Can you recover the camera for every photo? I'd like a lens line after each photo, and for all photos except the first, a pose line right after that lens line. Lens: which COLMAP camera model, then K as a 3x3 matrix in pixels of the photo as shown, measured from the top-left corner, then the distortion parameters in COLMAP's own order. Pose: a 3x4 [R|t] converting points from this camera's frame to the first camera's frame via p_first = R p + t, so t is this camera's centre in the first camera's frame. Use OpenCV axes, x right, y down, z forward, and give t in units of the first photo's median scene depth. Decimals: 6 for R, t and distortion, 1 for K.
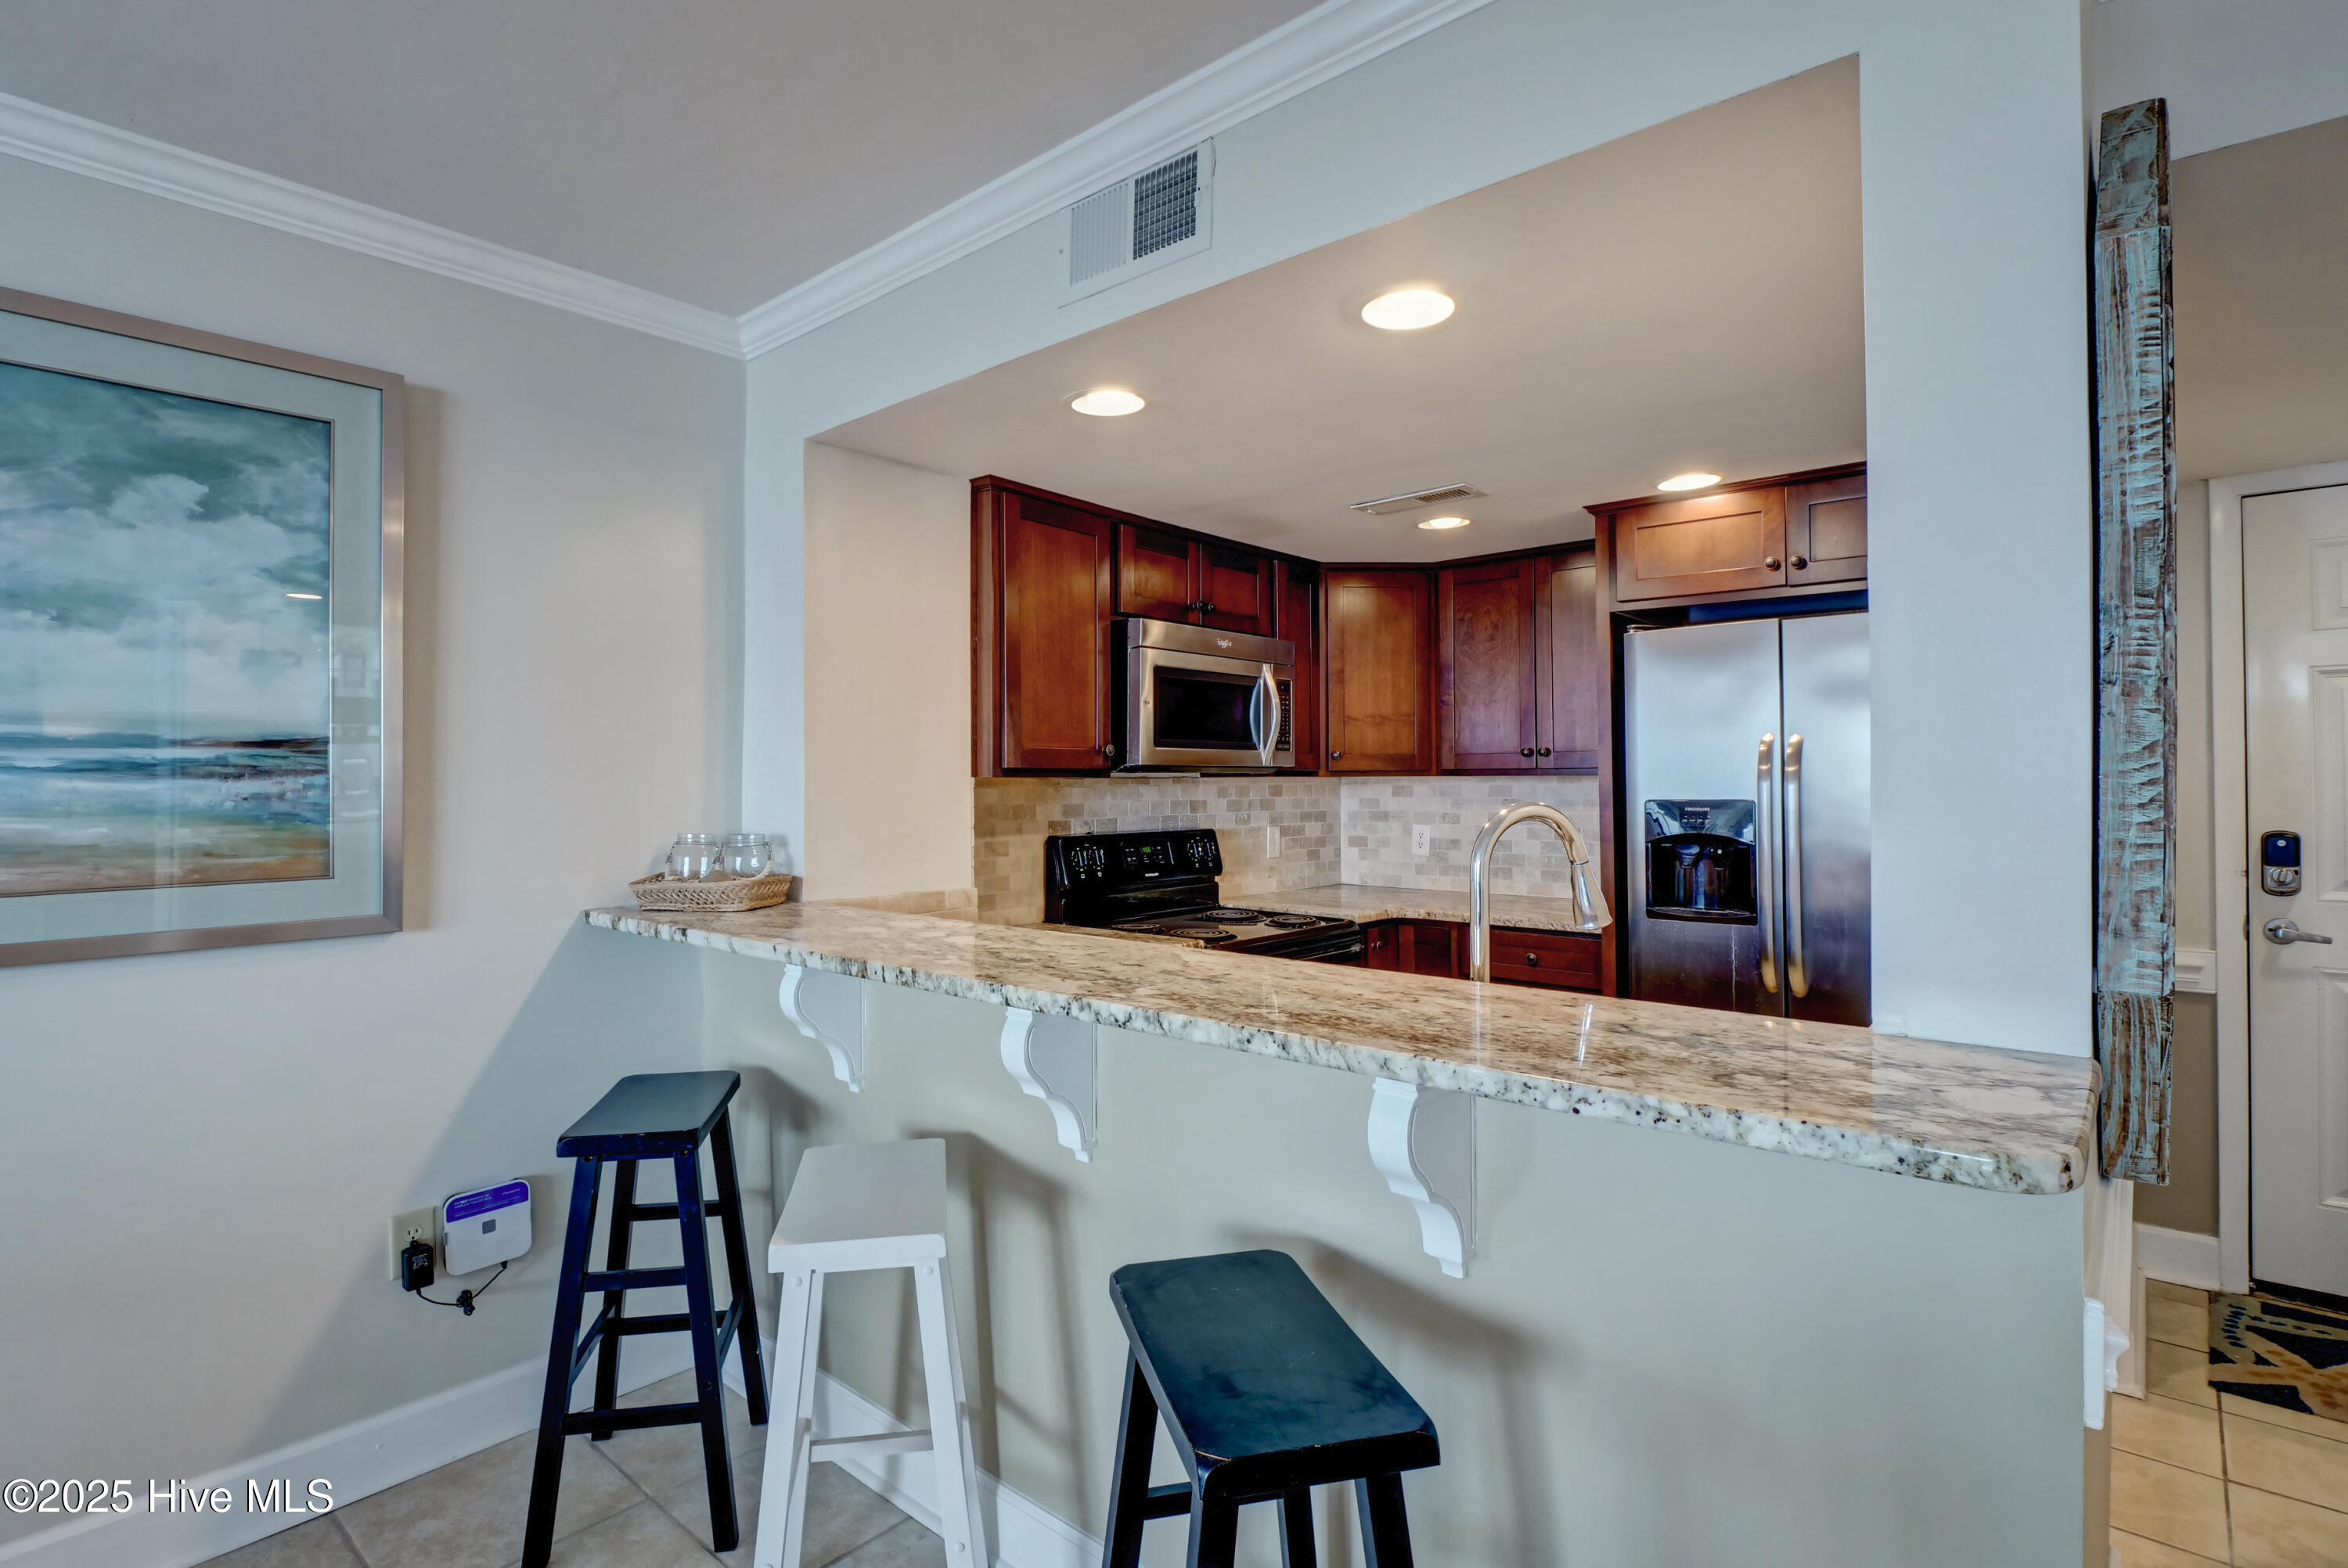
lens RADIAL K [[1140.4, 0, 1158.8], [0, 1140.4, 774.6], [0, 0, 1]] dist [-0.011603, -0.001757]
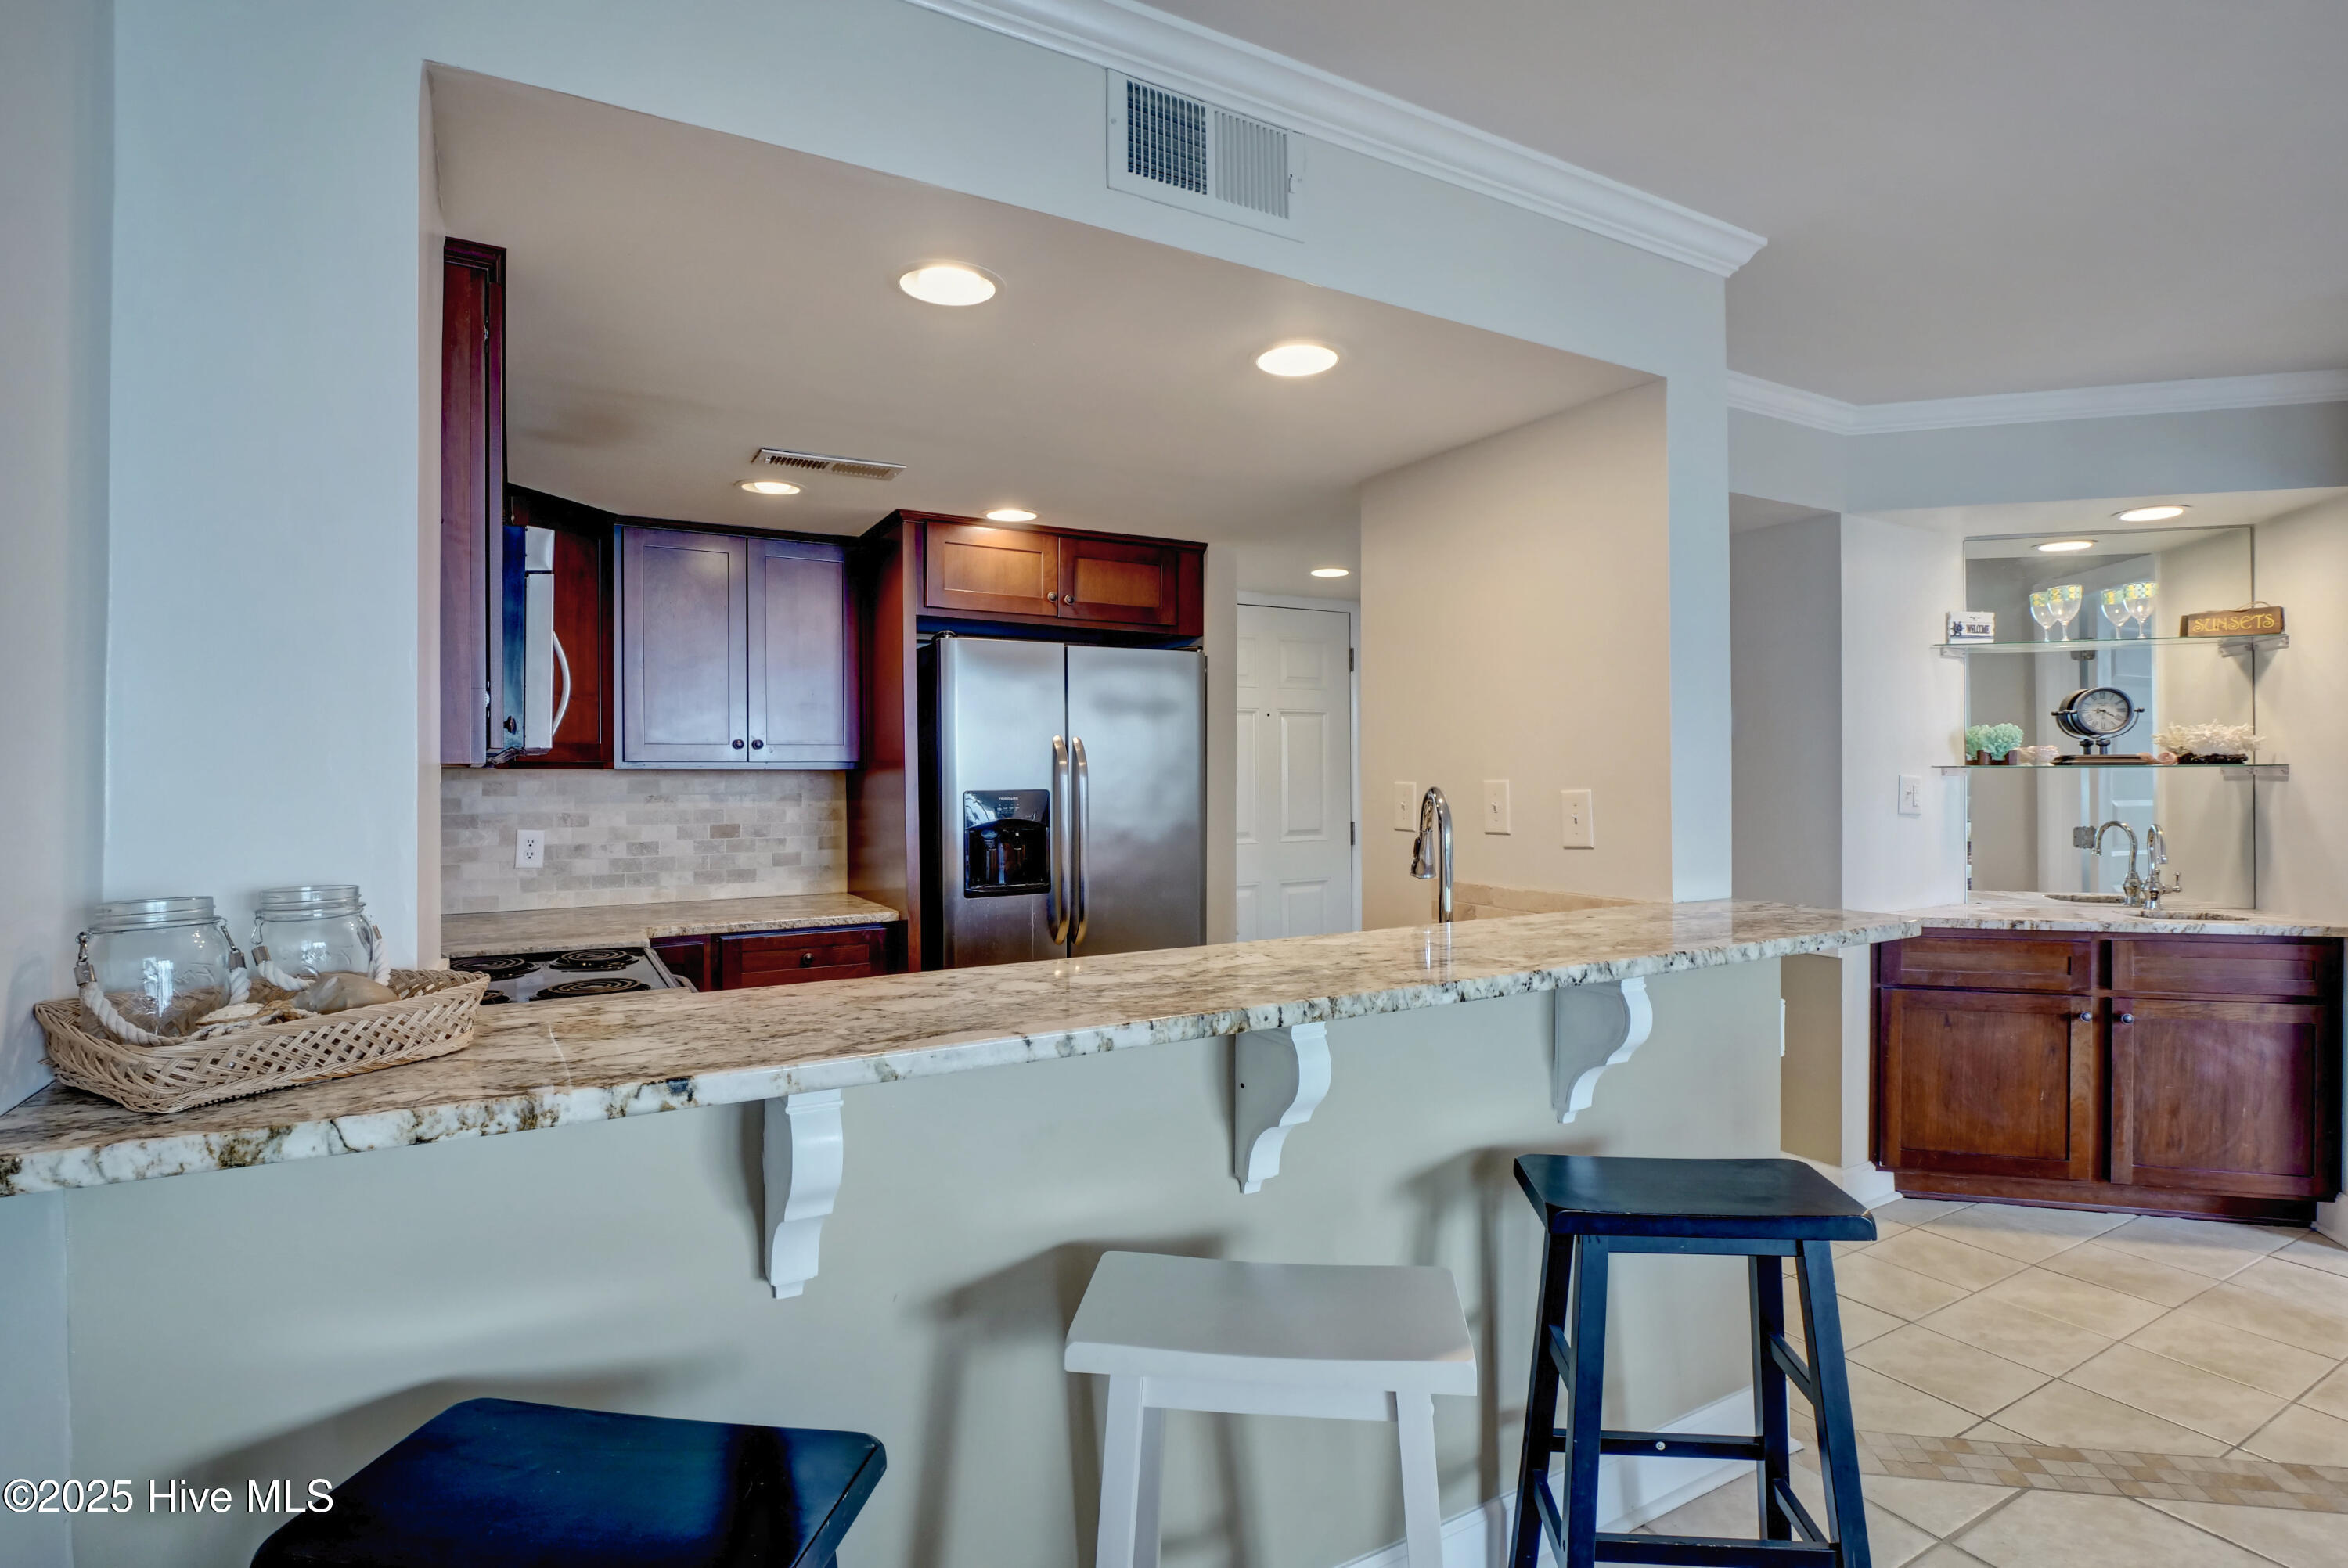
lens RADIAL K [[1140.4, 0, 1167.5], [0, 1140.4, 777.9], [0, 0, 1]] dist [-0.011603, -0.001757]
pose [[0.325940, -0.000853, 0.945390, -0.575273], [-0.002945, 0.999994, 0.001918, 0.006728], [-0.945386, -0.003410, 0.325935, 0.472566]]
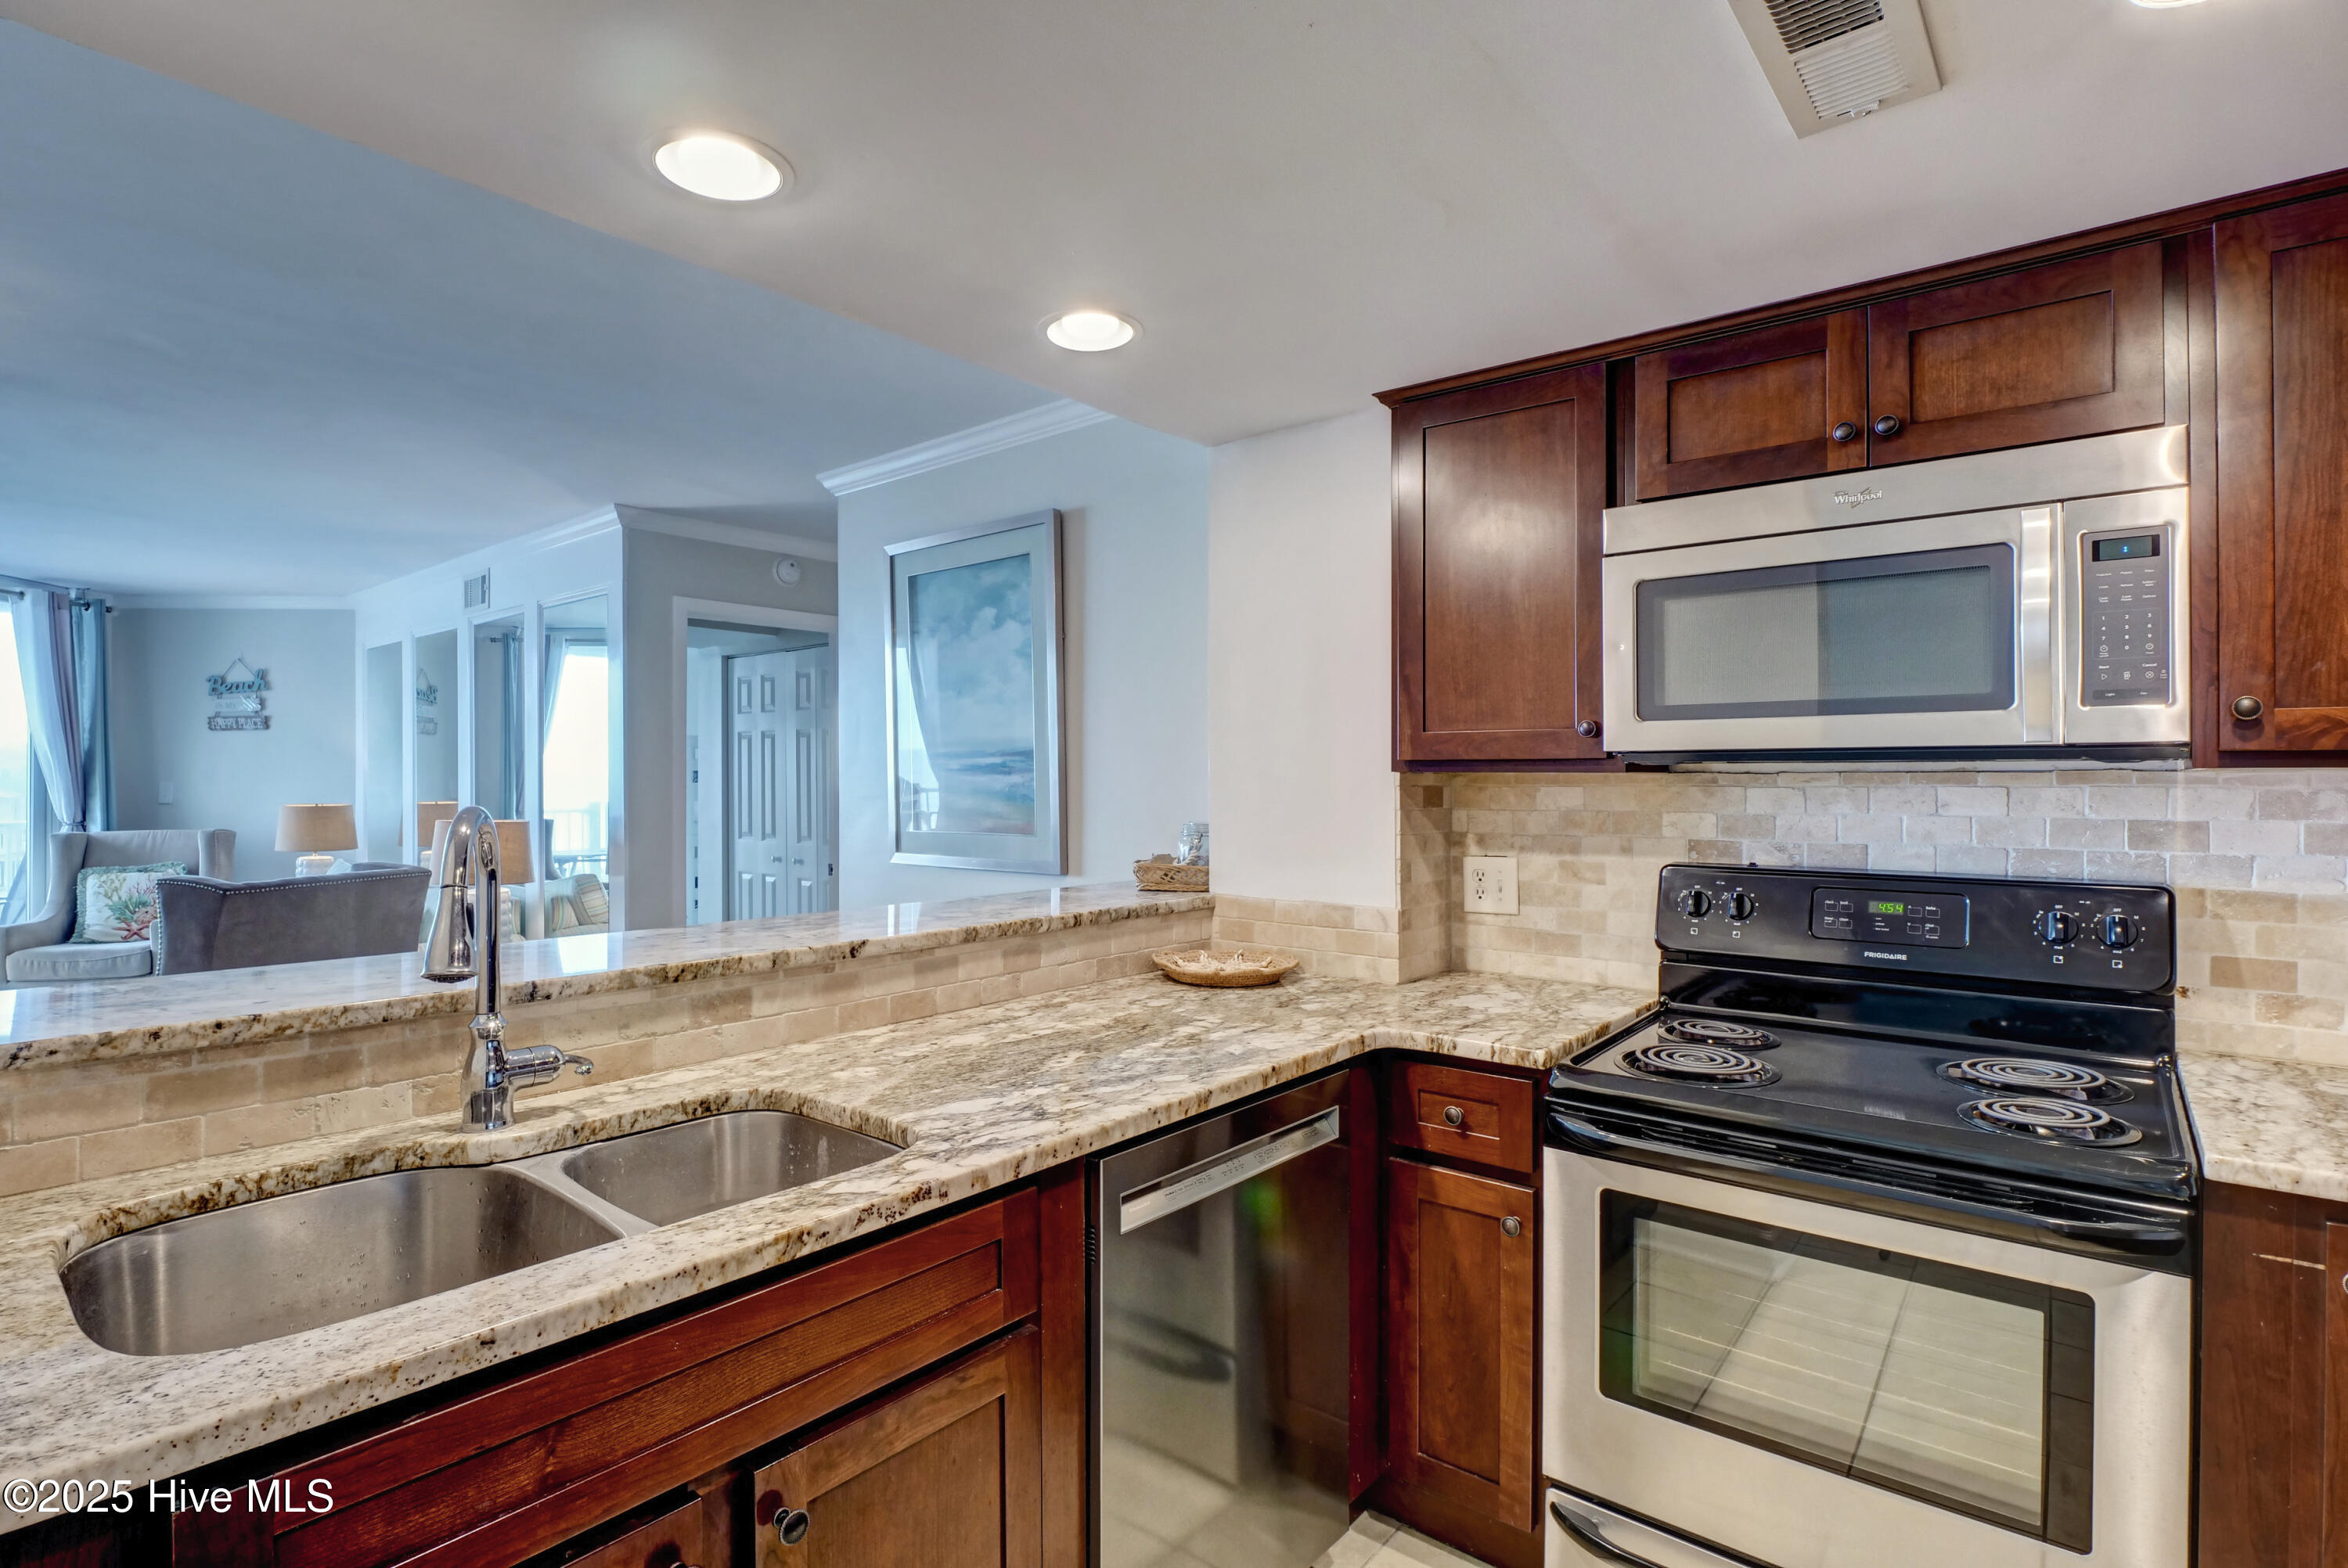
lens RADIAL K [[1140.4, 0, 1162.7], [0, 1140.4, 779.2], [0, 0, 1]] dist [-0.011603, -0.001757]
pose [[0.027918, 0.004813, -0.999599, 0.631615], [0.005689, 0.999971, 0.004974, 0.002295], [0.999594, -0.005825, 0.027890, 0.807815]]
